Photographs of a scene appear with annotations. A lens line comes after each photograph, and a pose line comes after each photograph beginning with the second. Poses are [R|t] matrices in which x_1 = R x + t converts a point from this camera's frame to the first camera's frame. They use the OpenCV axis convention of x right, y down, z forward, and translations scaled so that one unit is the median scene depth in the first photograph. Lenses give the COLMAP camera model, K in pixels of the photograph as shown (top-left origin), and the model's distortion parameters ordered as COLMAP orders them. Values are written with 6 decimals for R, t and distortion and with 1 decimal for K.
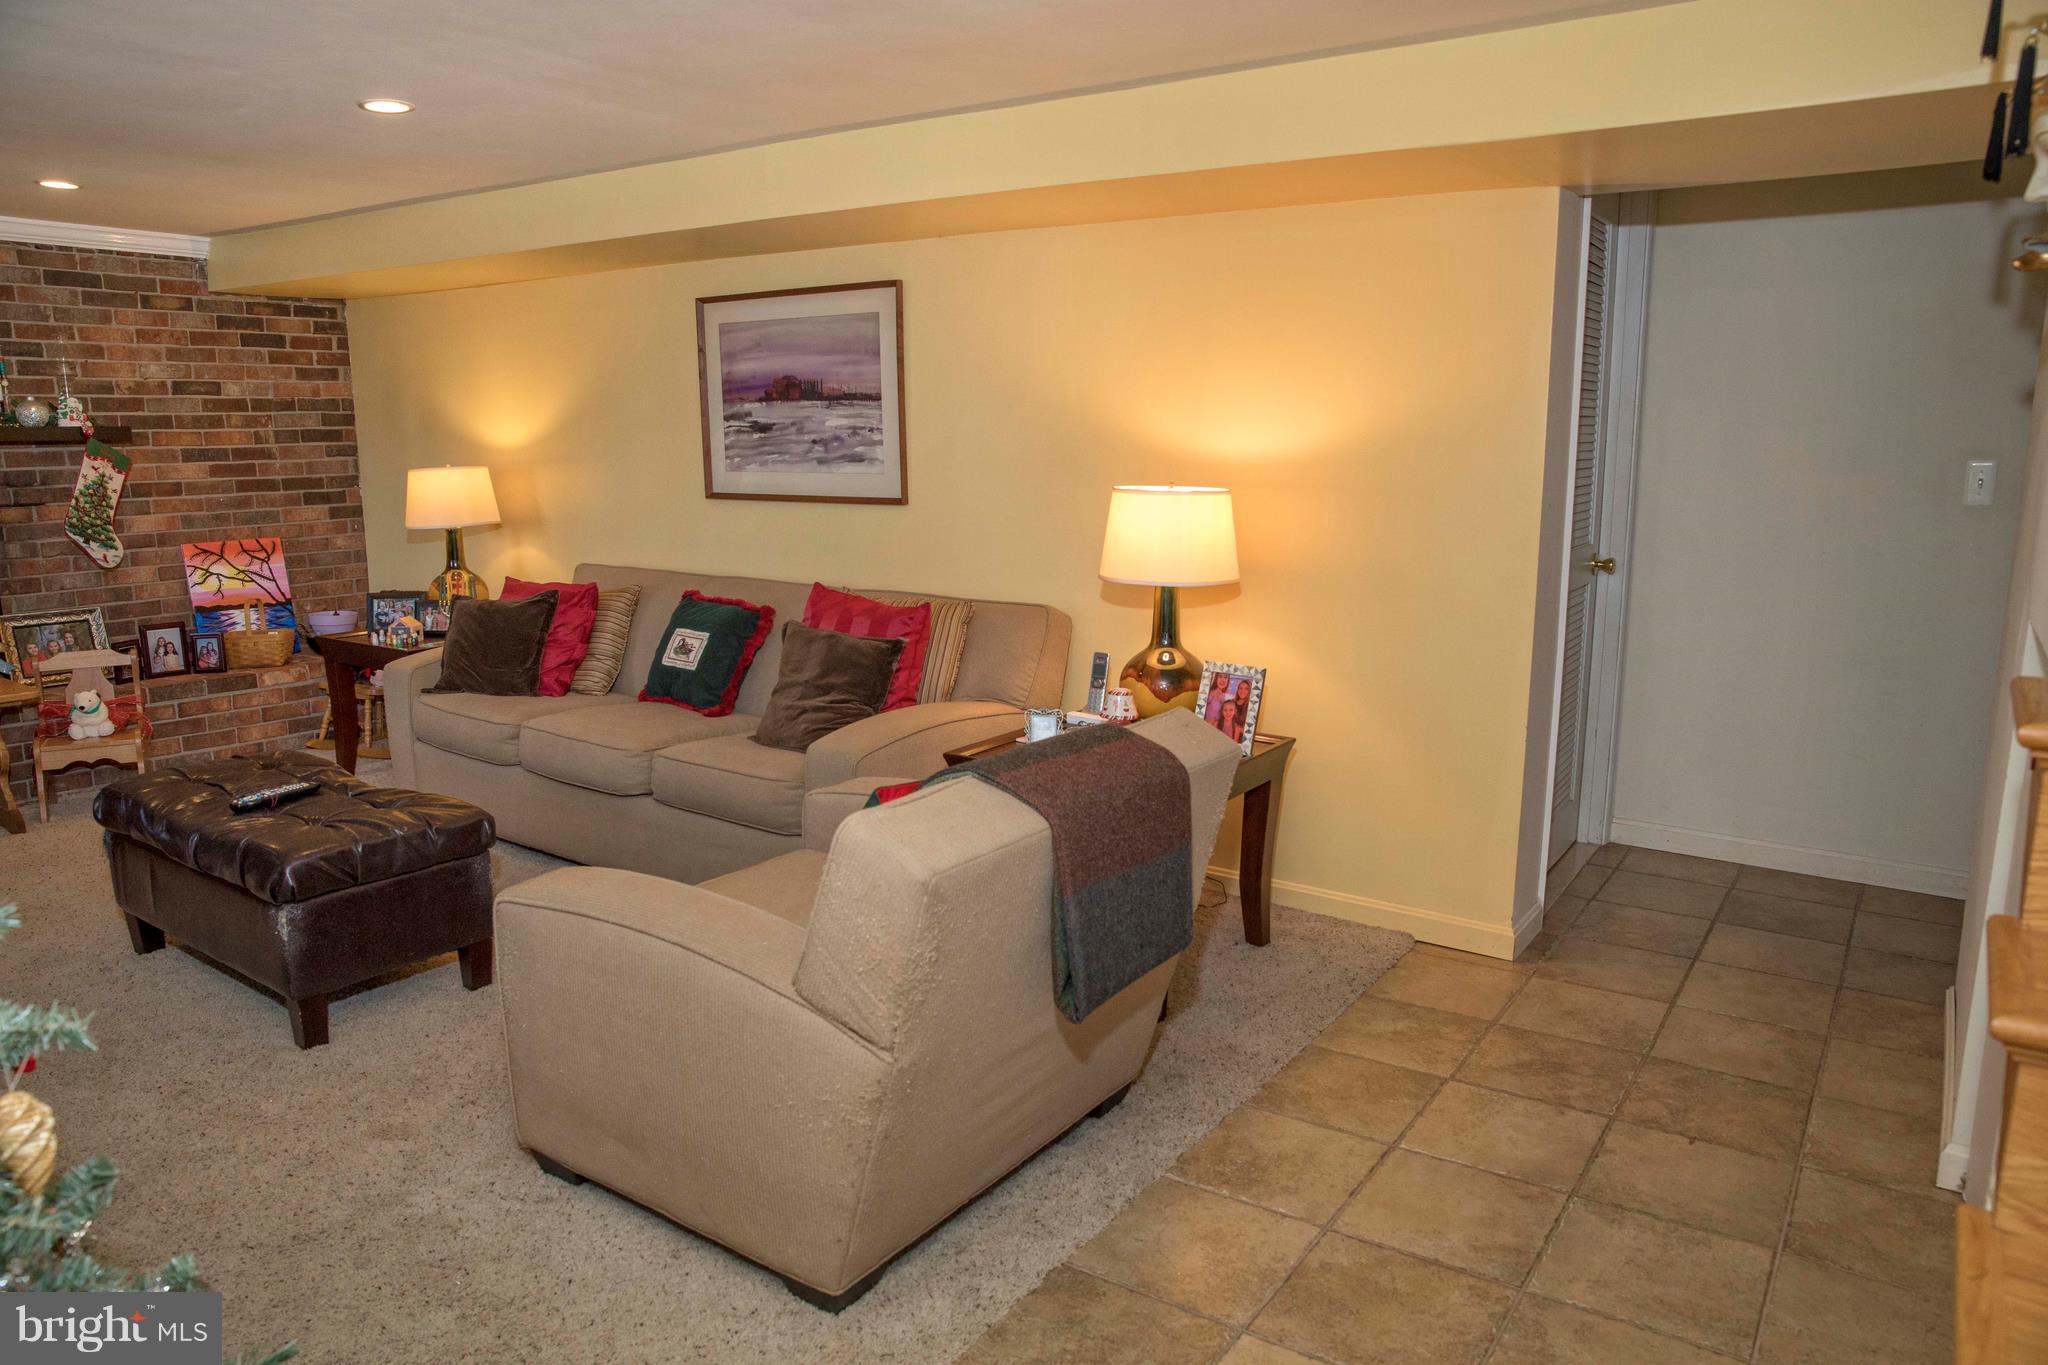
lens RADIAL K [[1388.8, 0, 1036.5], [0, 1388.8, 690.4], [0, 0, 1]] dist [-0.110595, 0.083036]
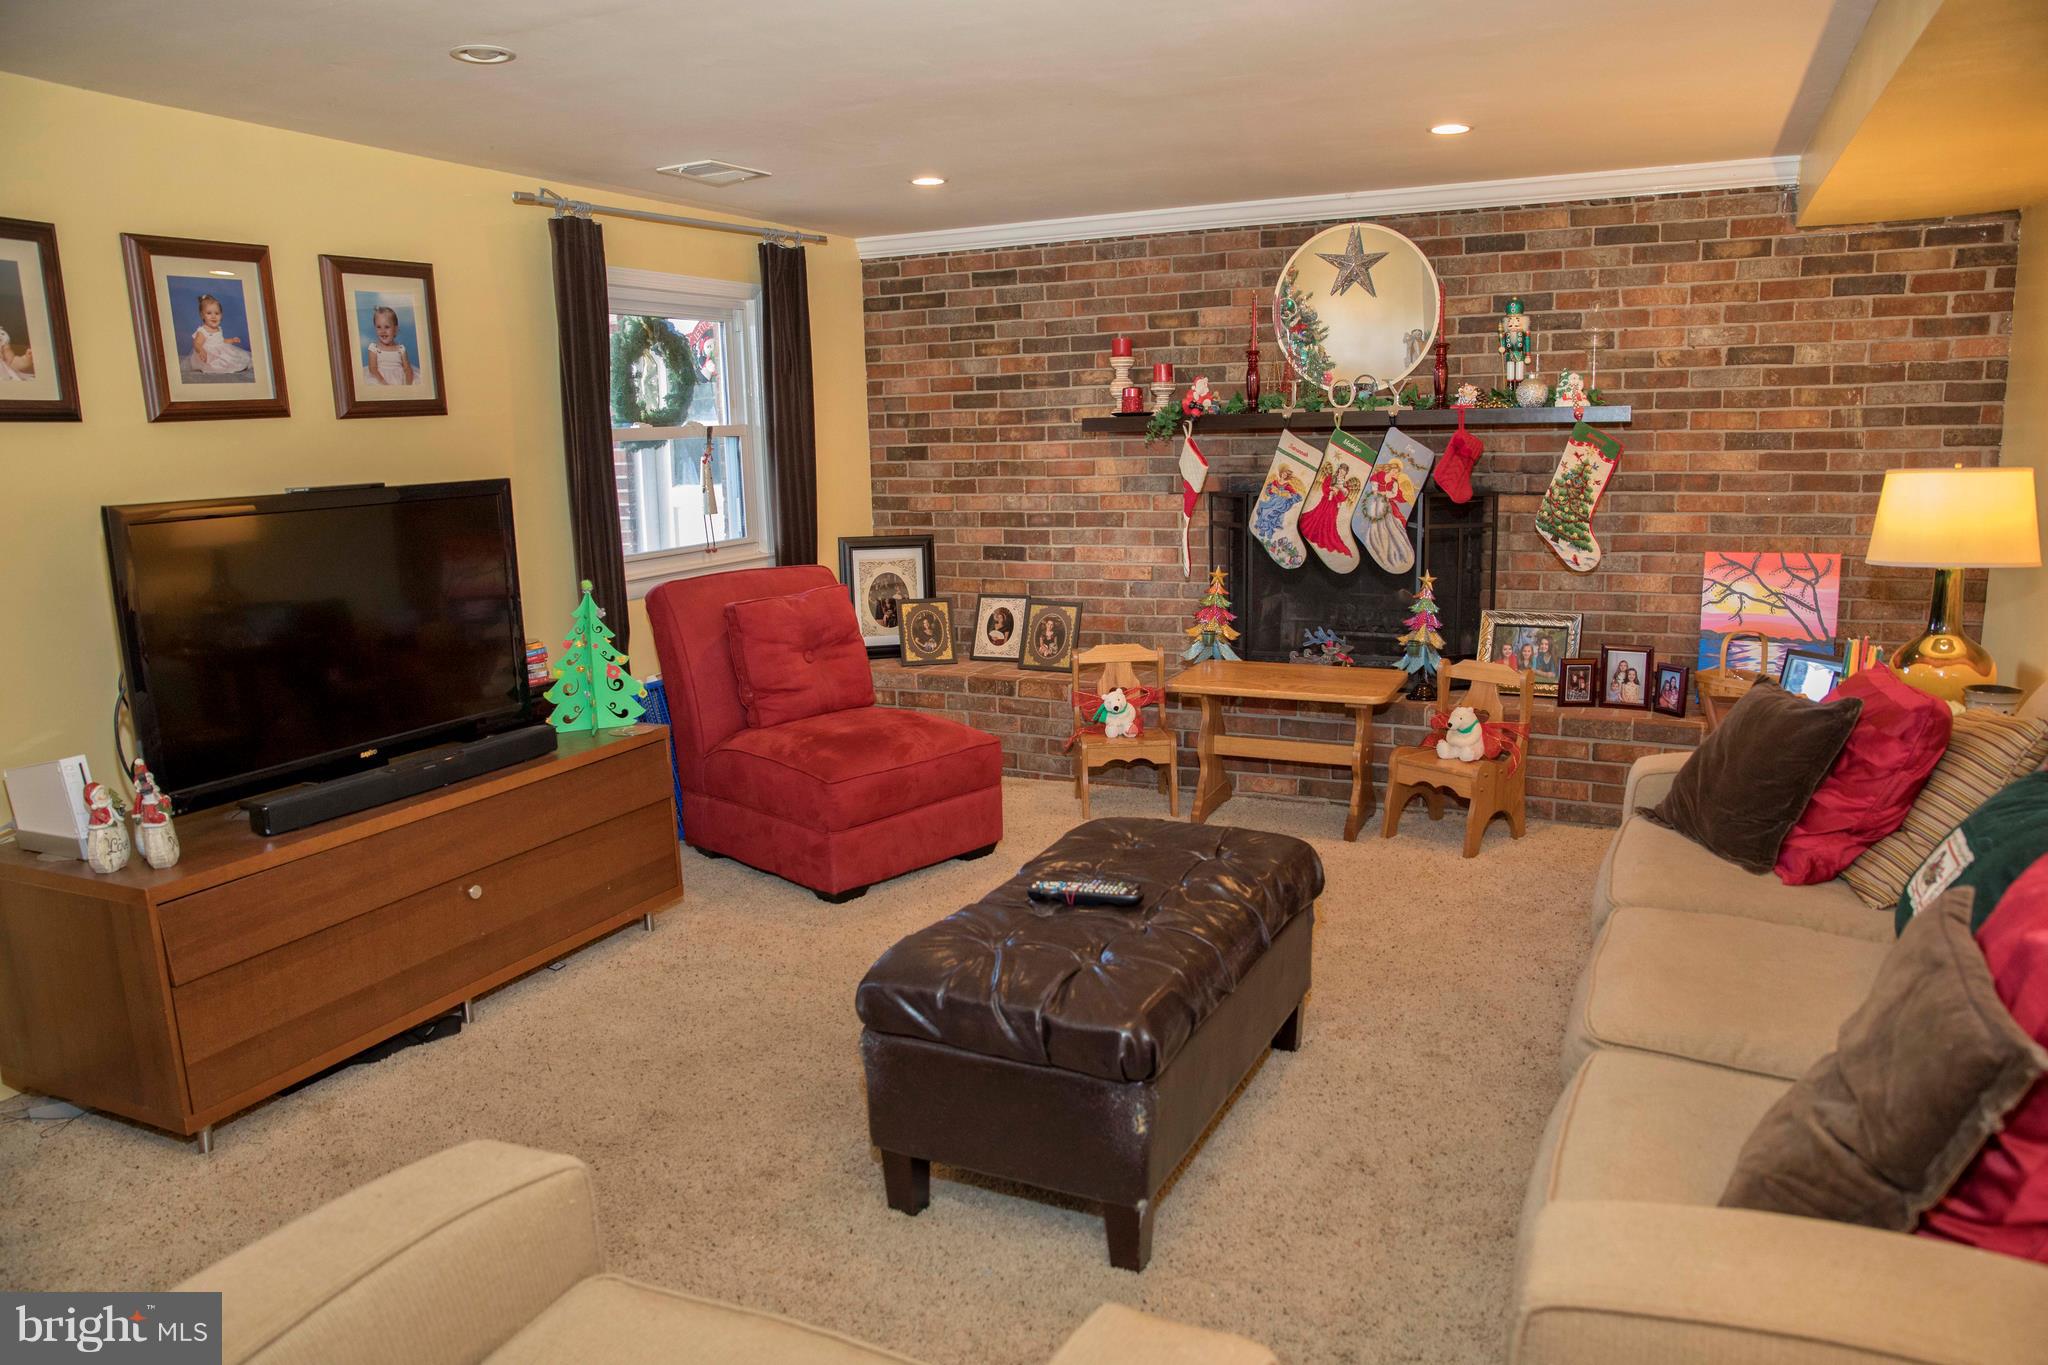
lens RADIAL K [[1388.8, 0, 1036.5], [0, 1388.8, 690.4], [0, 0, 1]] dist [-0.110595, 0.083036]
pose [[0.159691, 0.178837, -0.970833, 0.104019], [-0.160320, 0.975096, 0.153251, -0.088400], [0.974062, 0.131171, 0.184385, 0.473980]]
